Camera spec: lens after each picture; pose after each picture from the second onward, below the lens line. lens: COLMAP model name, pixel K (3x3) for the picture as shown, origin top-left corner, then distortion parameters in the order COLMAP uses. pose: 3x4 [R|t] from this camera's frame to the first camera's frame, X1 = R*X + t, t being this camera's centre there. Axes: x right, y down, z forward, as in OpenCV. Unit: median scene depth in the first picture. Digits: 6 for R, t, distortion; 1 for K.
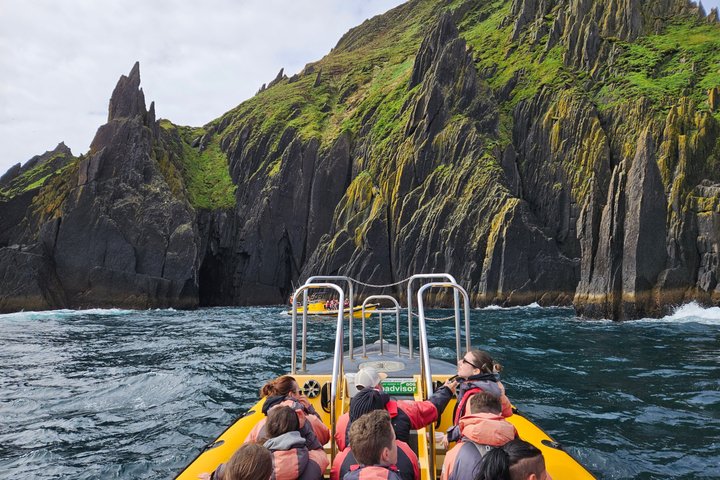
lens RADIAL K [[480.9, 0, 342.5], [0, 480.9, 245.6], [0, 0, 1]] dist [0.018191, -0.029721]
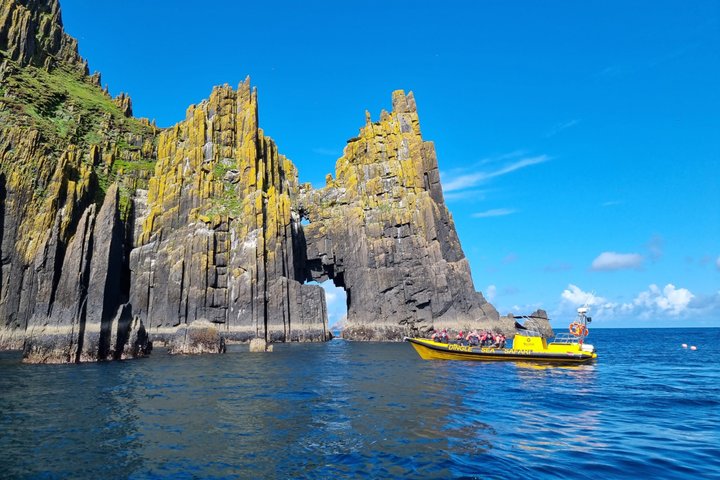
lens RADIAL K [[551.5, 0, 364.0], [0, 551.5, 239.5], [0, 0, 1]] dist [-0.003751, 0.002912]
pose [[0.320703, 0.161062, 0.933385, -0.179436], [-0.082273, 0.986449, -0.141951, 0.013808], [-0.943600, -0.031268, 0.329609, -0.004080]]
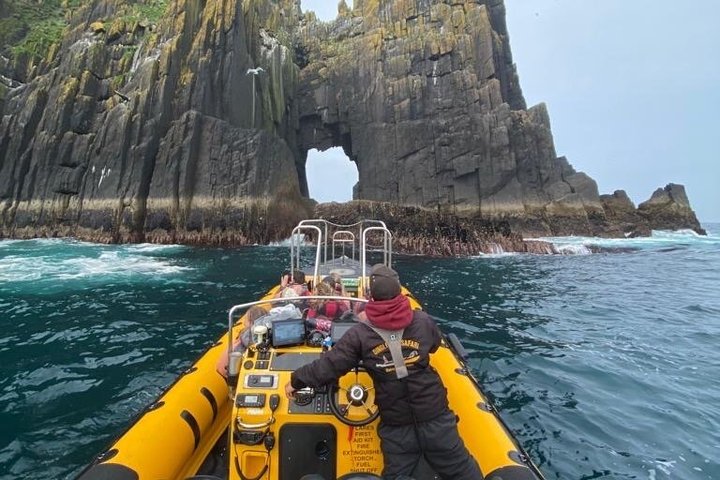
lens RADIAL K [[374.5, 0, 357.9], [0, 374.5, 253.1], [0, 0, 1]] dist [0.003825, -0.002495]
pose [[0.488361, -0.060090, 0.870570, 0.482699], [-0.097424, 0.987635, 0.122822, 0.026806], [-0.867186, -0.144796, 0.476469, 0.134806]]
